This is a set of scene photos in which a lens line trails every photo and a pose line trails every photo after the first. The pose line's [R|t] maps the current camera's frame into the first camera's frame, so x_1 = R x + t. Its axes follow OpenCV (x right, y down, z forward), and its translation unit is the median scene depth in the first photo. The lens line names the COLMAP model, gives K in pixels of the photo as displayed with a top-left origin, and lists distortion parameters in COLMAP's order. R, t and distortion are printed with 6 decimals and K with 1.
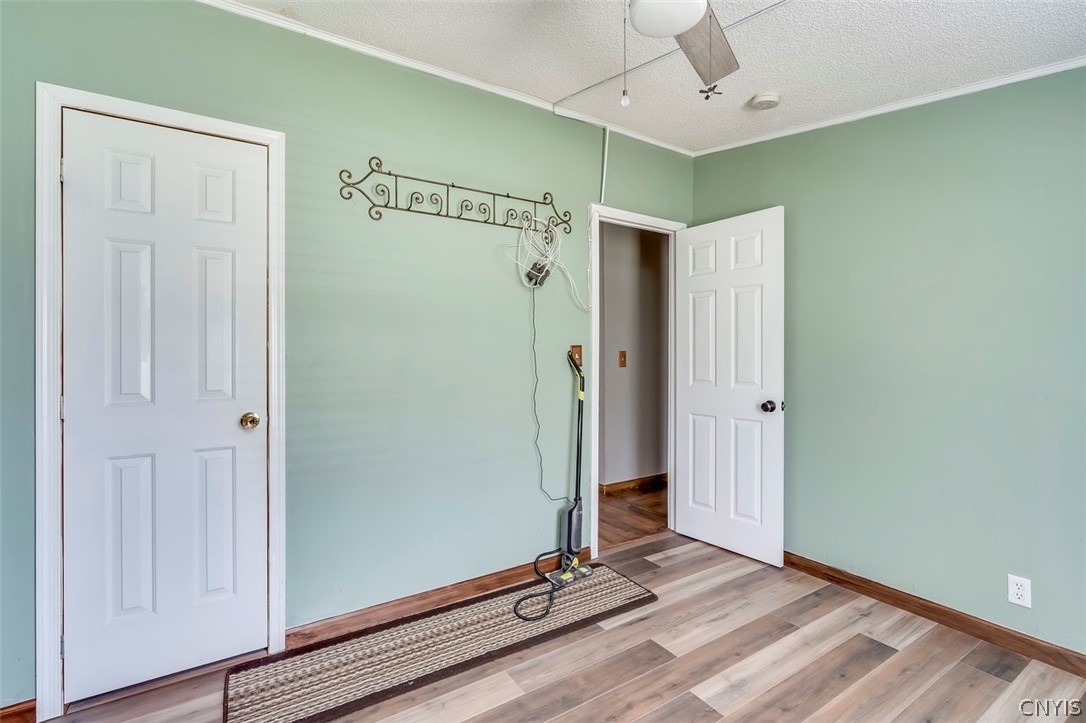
lens RADIAL K [[490.7, 0, 543.7], [0, 490.7, 354.4], [0, 0, 1]] dist [-0.001715, -0.000174]
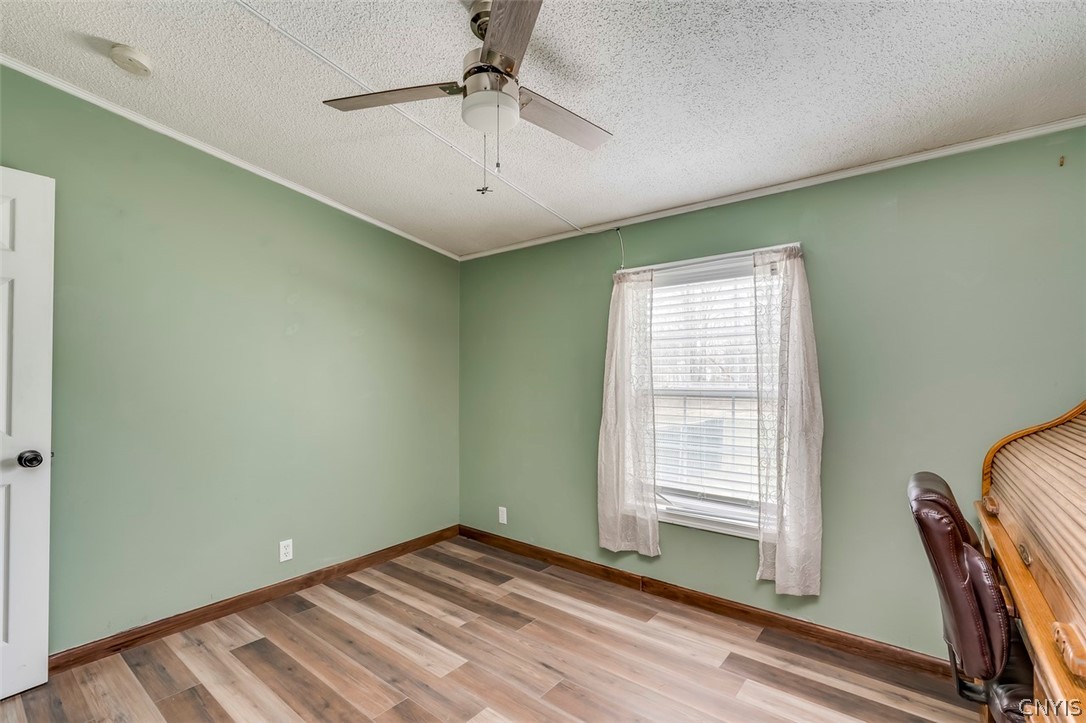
lens RADIAL K [[490.7, 0, 546.3], [0, 490.7, 378.1], [0, 0, 1]] dist [-0.001715, -0.000174]
pose [[-0.325119, 0.002870, 0.945669, -0.535012], [0.008692, 0.999962, -0.000046, -0.001976], [-0.945633, 0.008205, -0.325132, 0.674560]]
